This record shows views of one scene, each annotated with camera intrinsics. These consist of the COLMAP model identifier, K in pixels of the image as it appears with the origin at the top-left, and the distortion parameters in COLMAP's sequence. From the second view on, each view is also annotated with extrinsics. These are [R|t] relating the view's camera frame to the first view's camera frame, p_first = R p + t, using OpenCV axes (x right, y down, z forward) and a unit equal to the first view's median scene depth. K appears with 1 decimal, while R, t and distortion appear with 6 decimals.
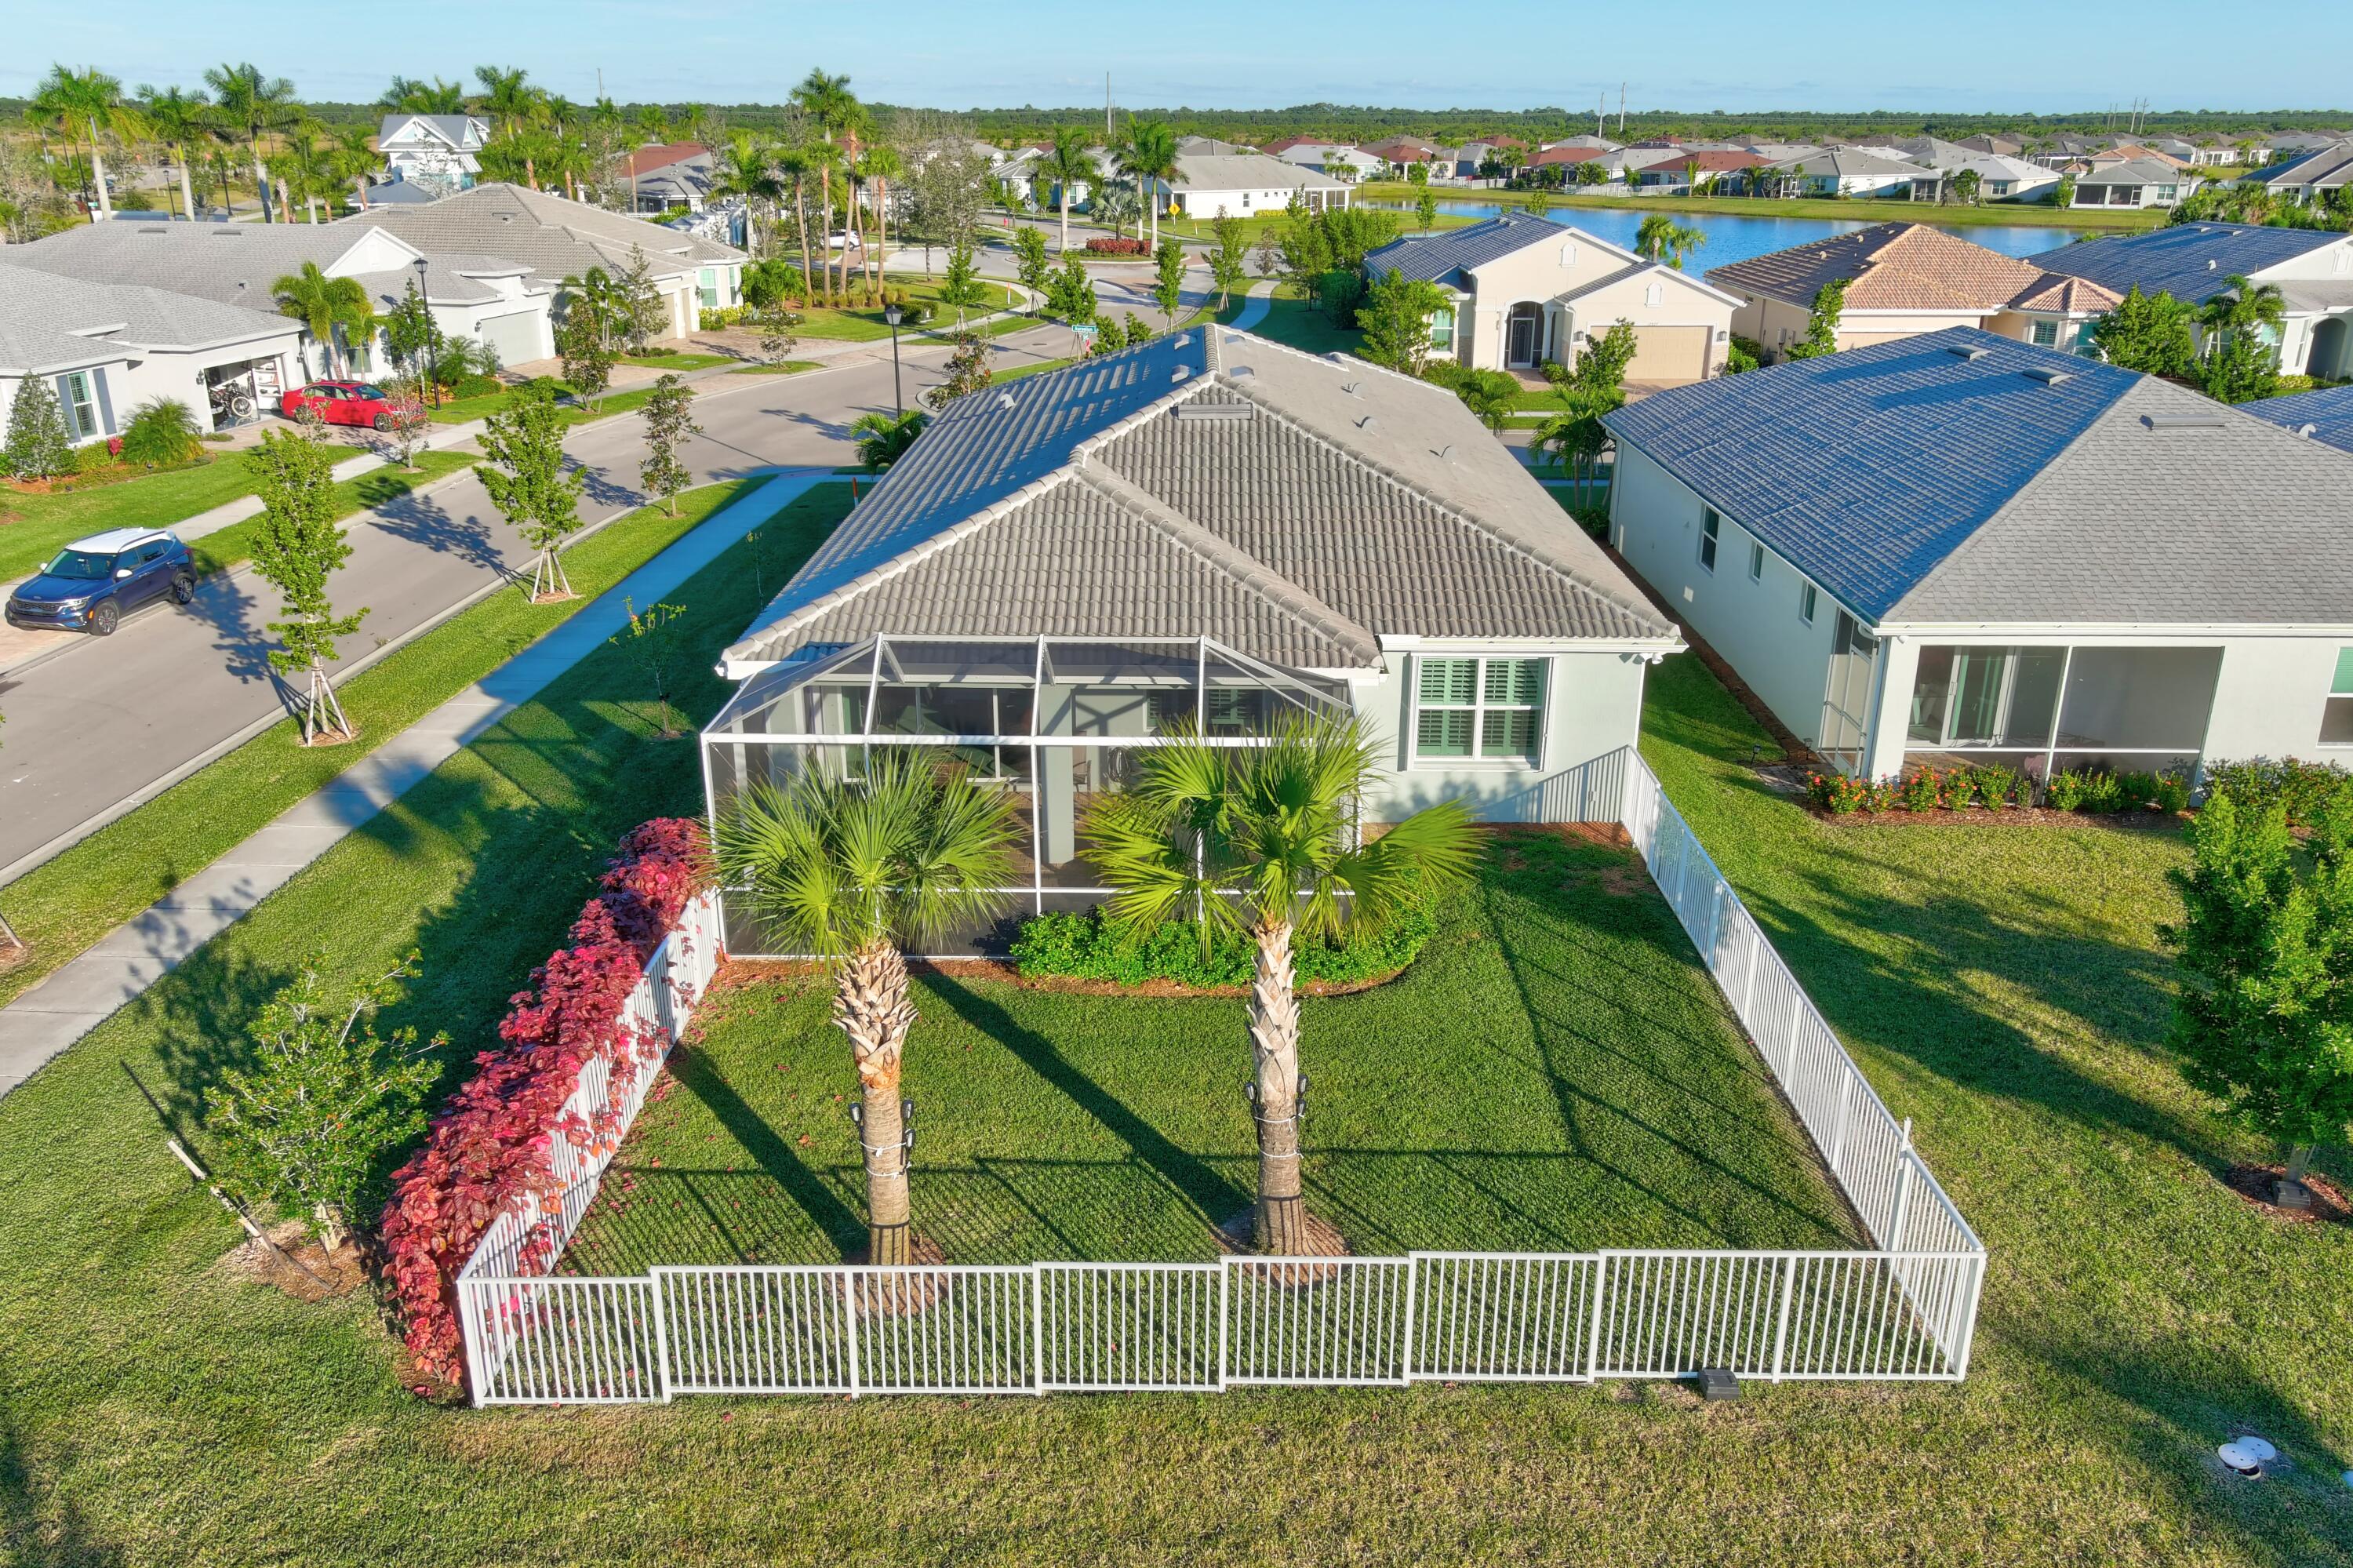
lens RADIAL K [[1827.0, 0, 1176.5], [0, 1827.0, 784.0], [0, 0, 1]] dist [0.008770, 0.005281]
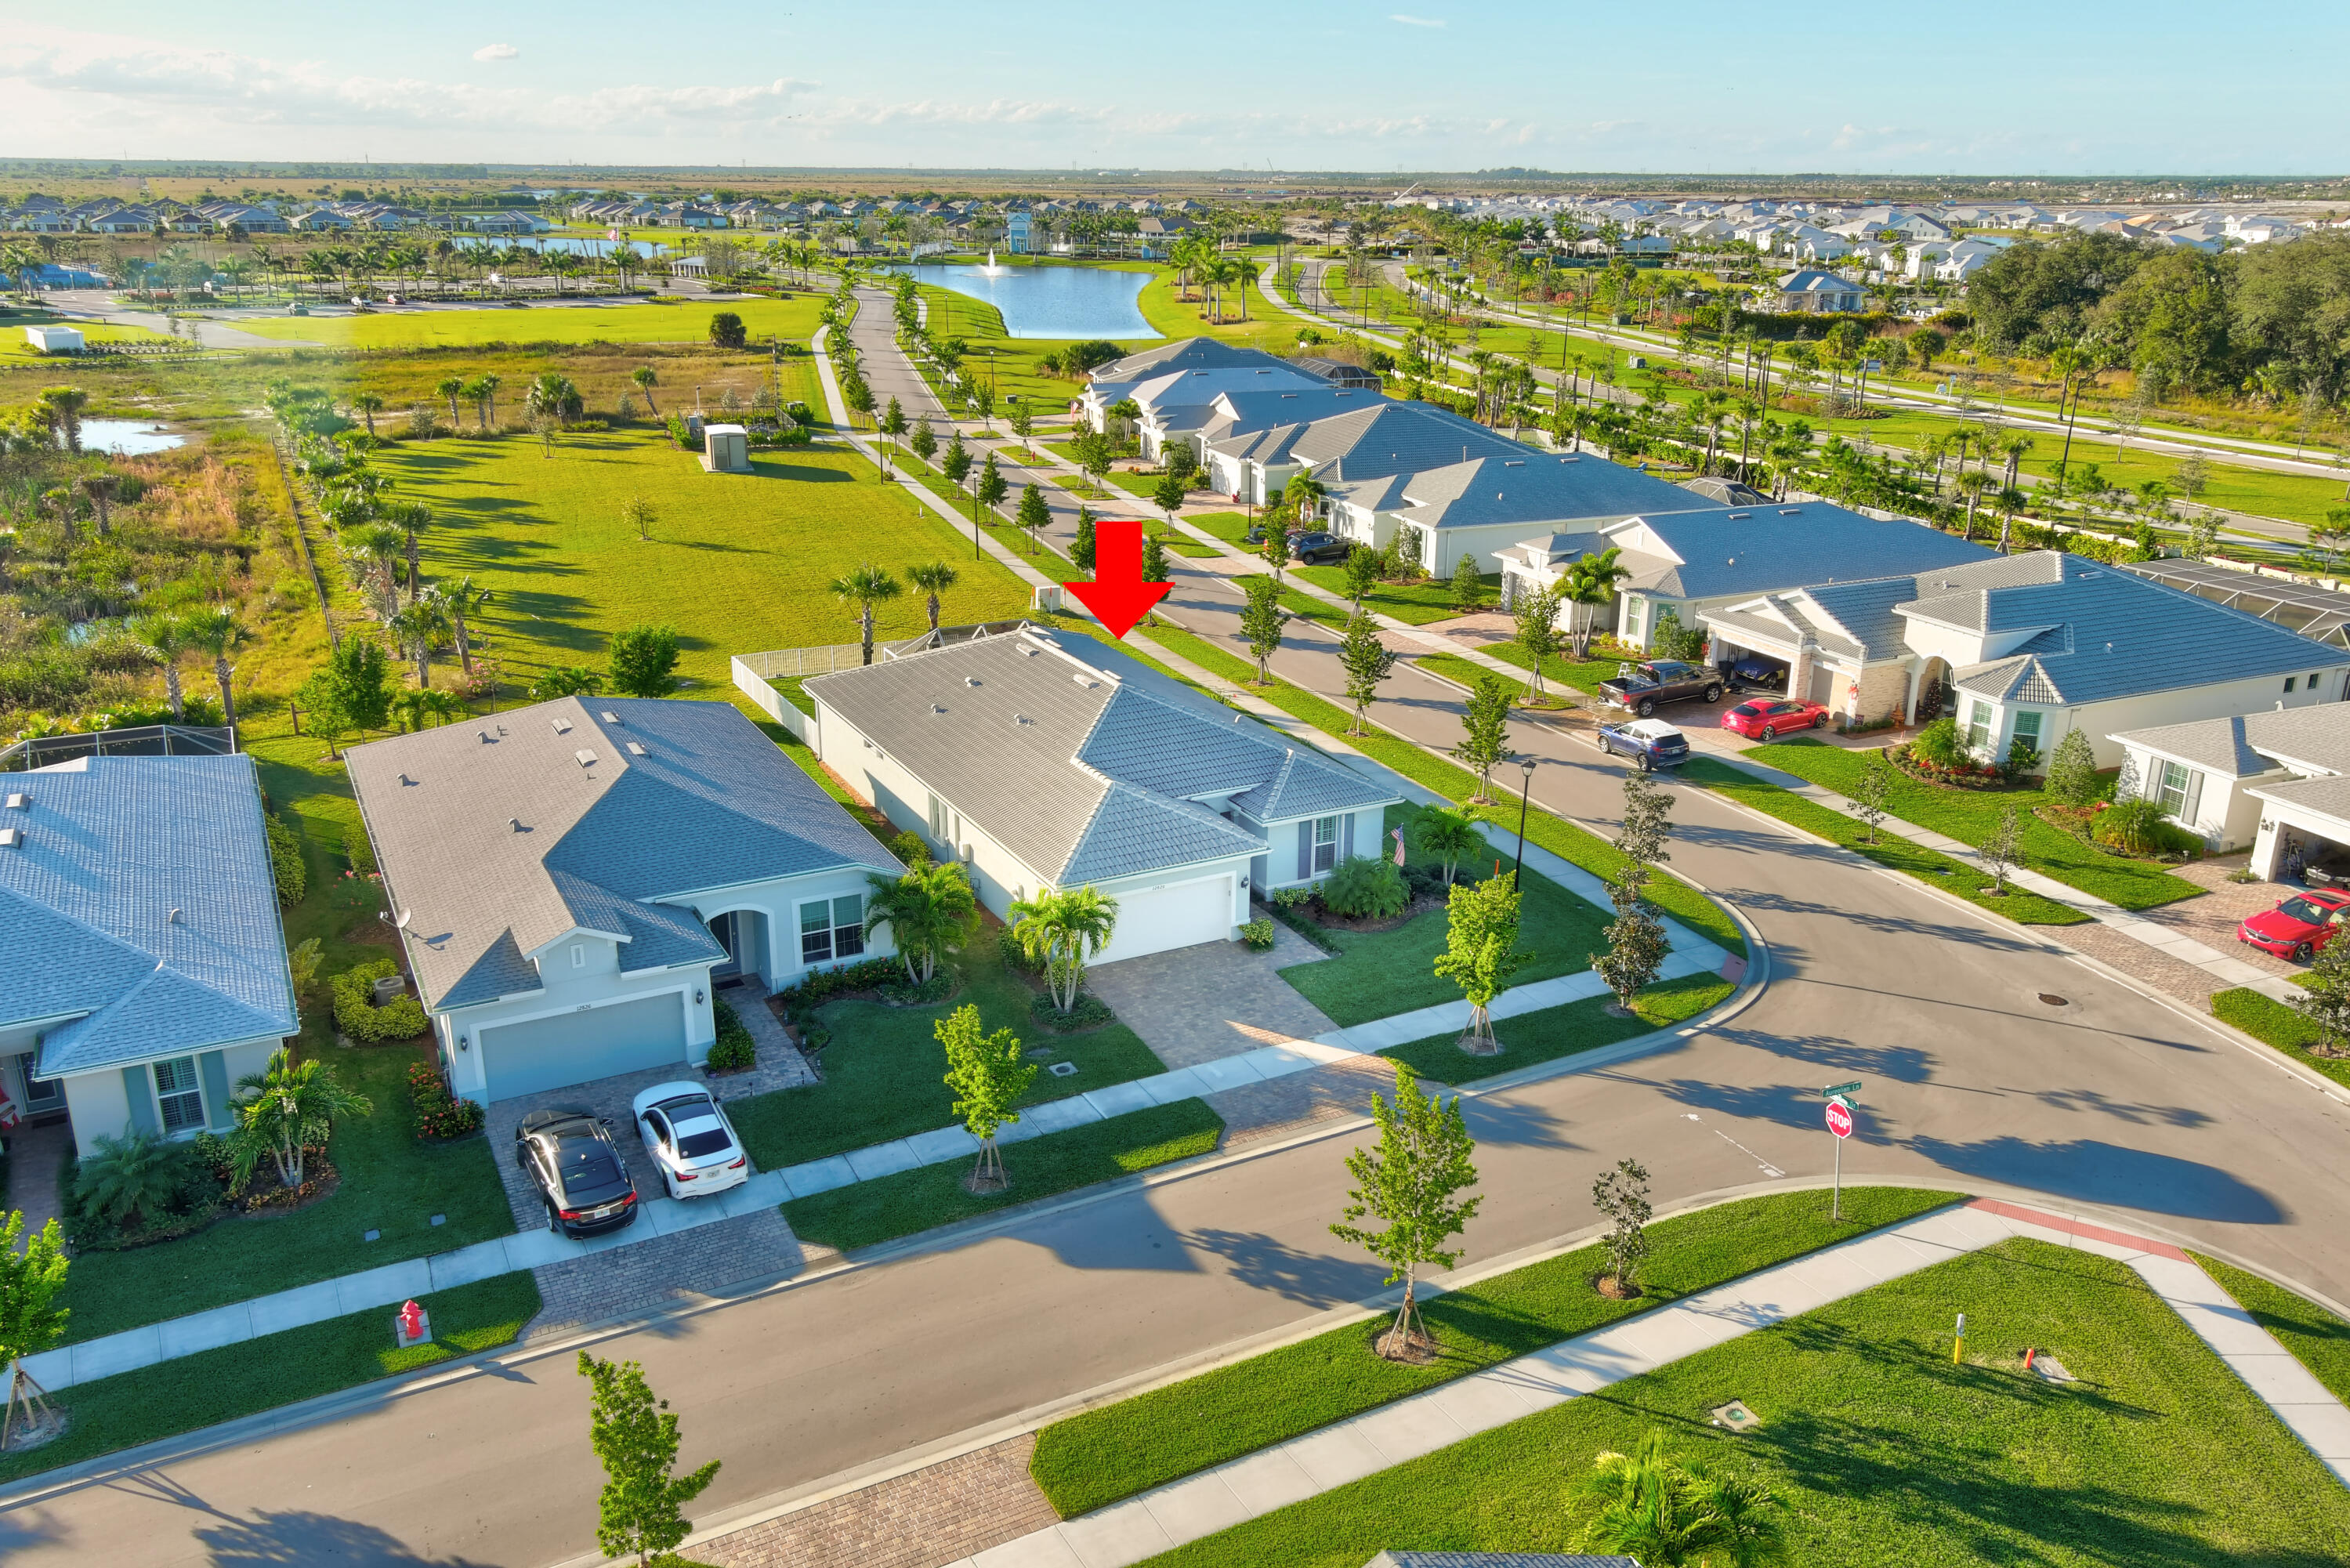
lens RADIAL K [[1819.3, 0, 1175.0], [0, 1819.3, 784.0], [0, 0, 1]] dist [0.033213, -0.040694]
pose [[-0.878738, 0.142049, -0.455677, 0.924317], [-0.173213, 0.794701, 0.581762, -1.456203], [0.444766, 0.590146, -0.673729, 2.807887]]
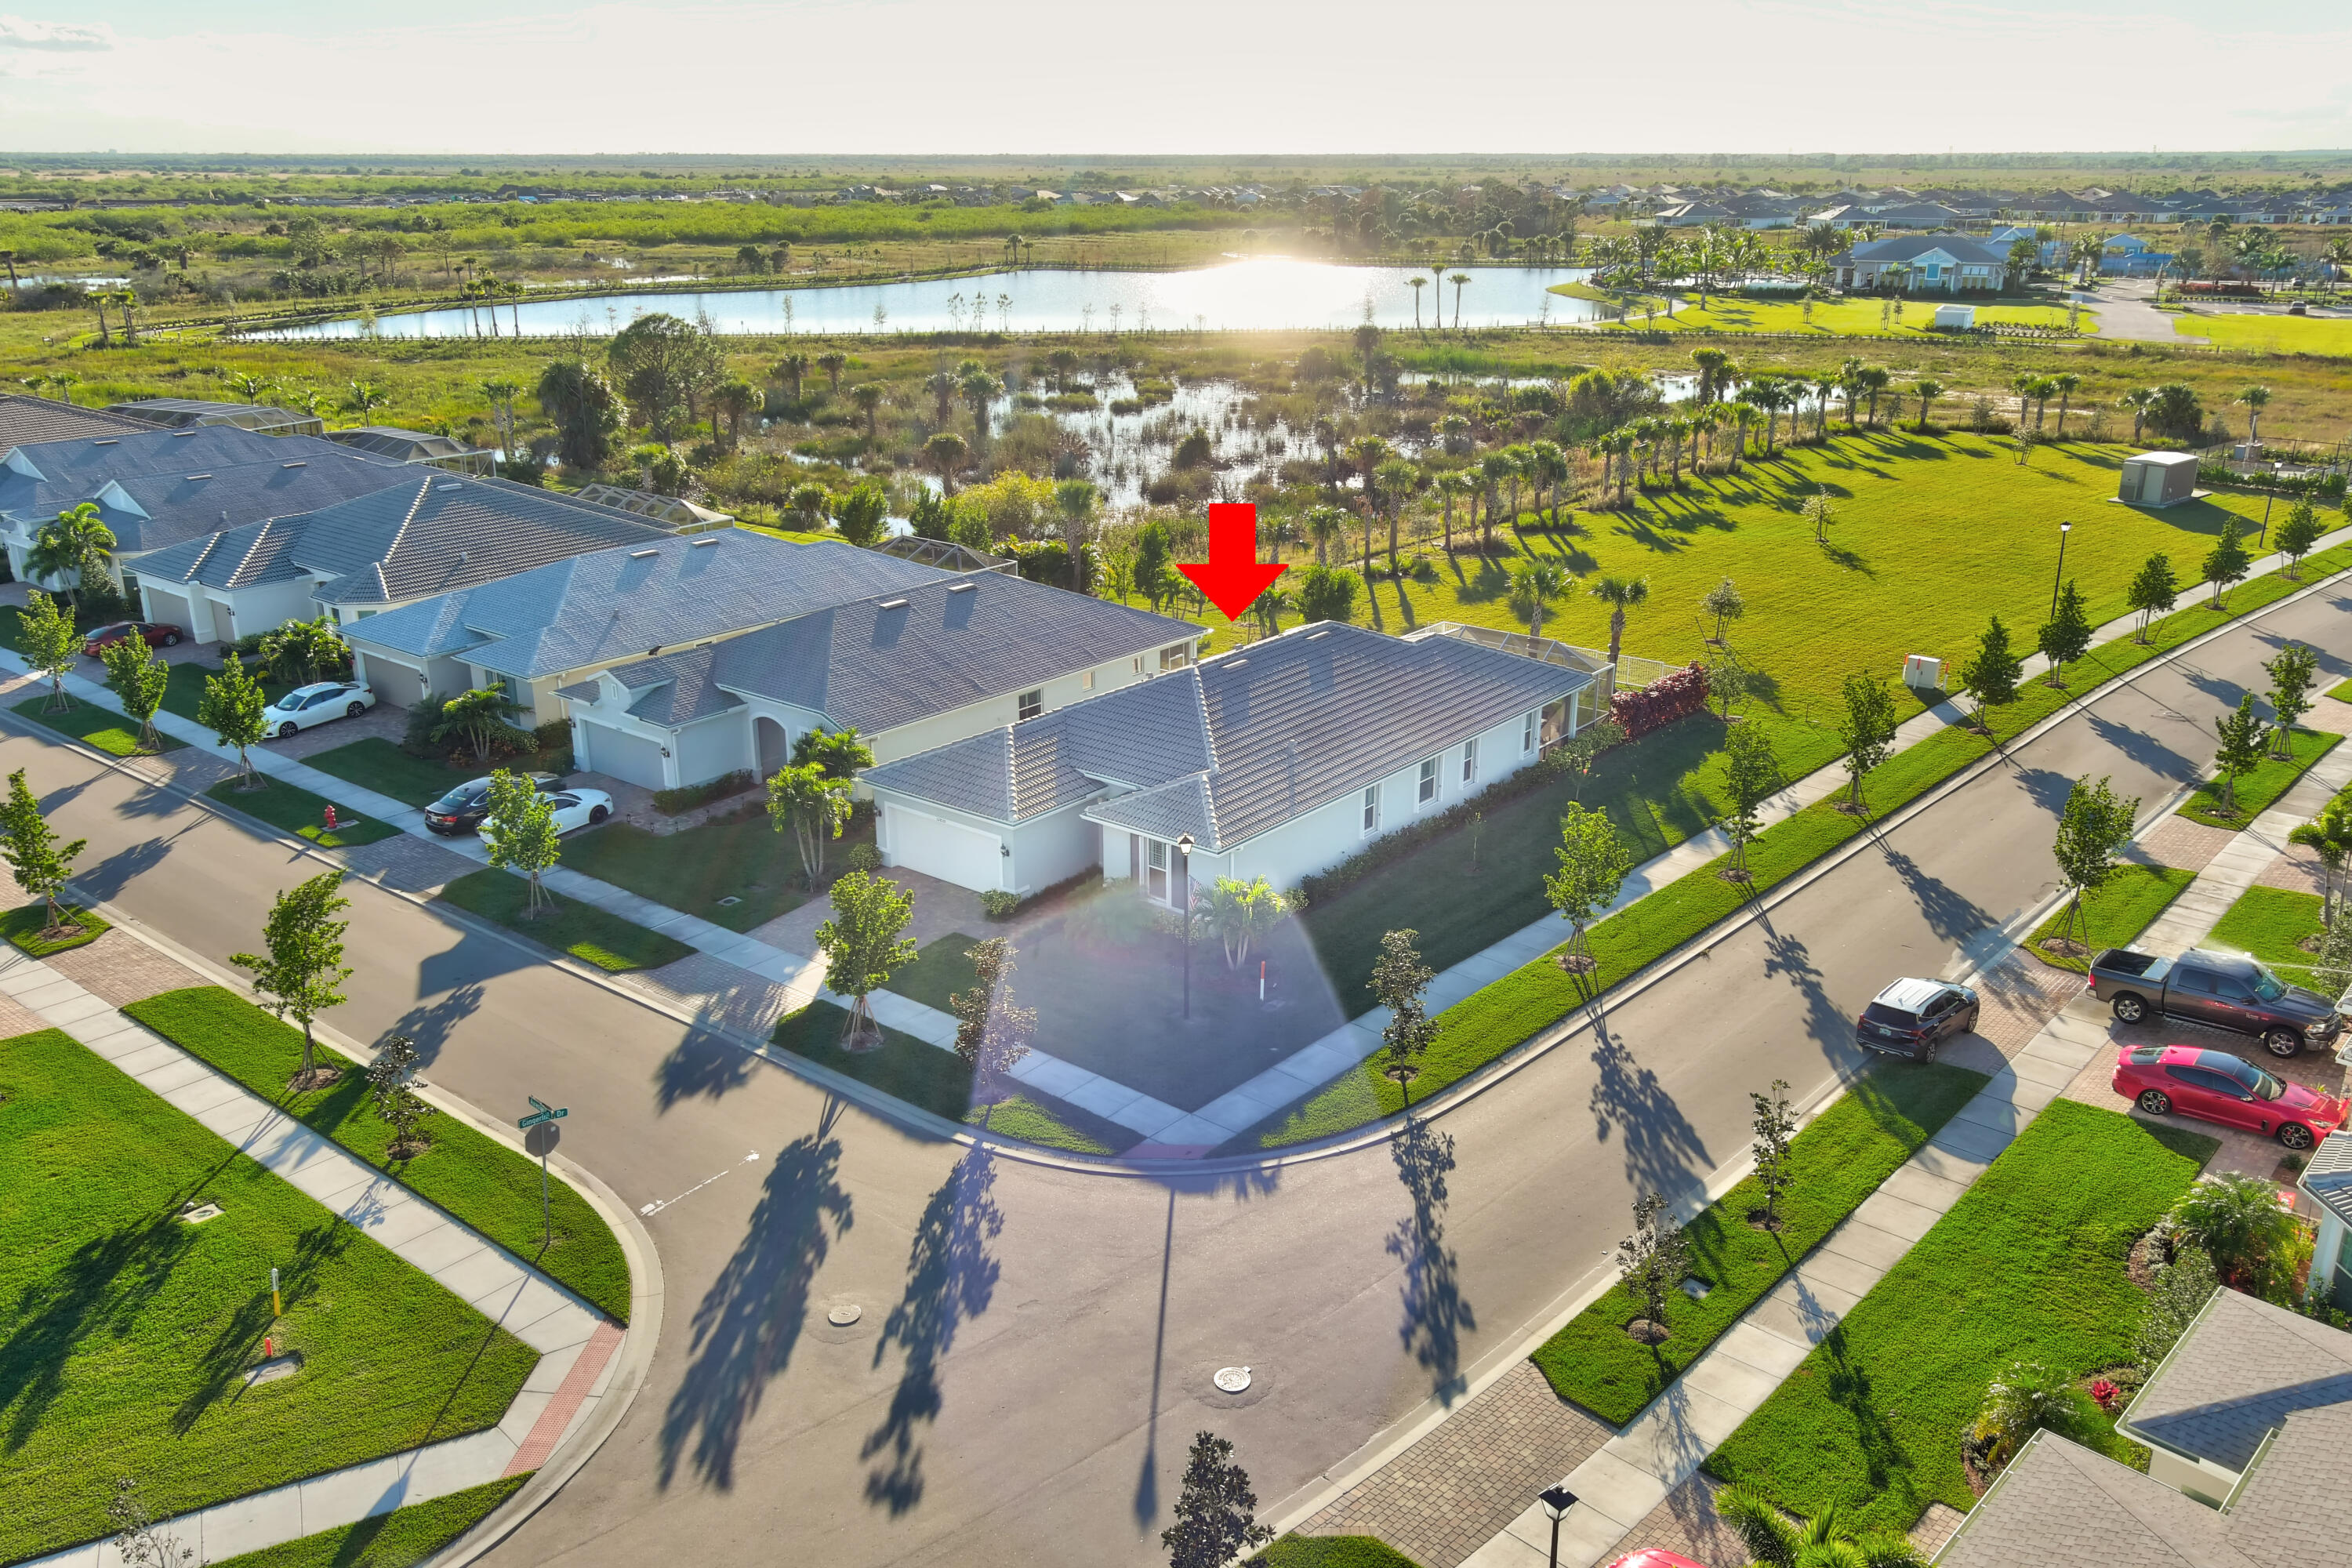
lens RADIAL K [[1826.1, 0, 1176.0], [0, 1826.1, 784.0], [0, 0, 1]] dist [0.008770, 0.005281]
pose [[-0.785717, -0.205707, 0.583380, -1.192107], [0.208024, 0.800293, 0.562367, -1.389333], [-0.582558, 0.563219, -0.586012, 2.612358]]
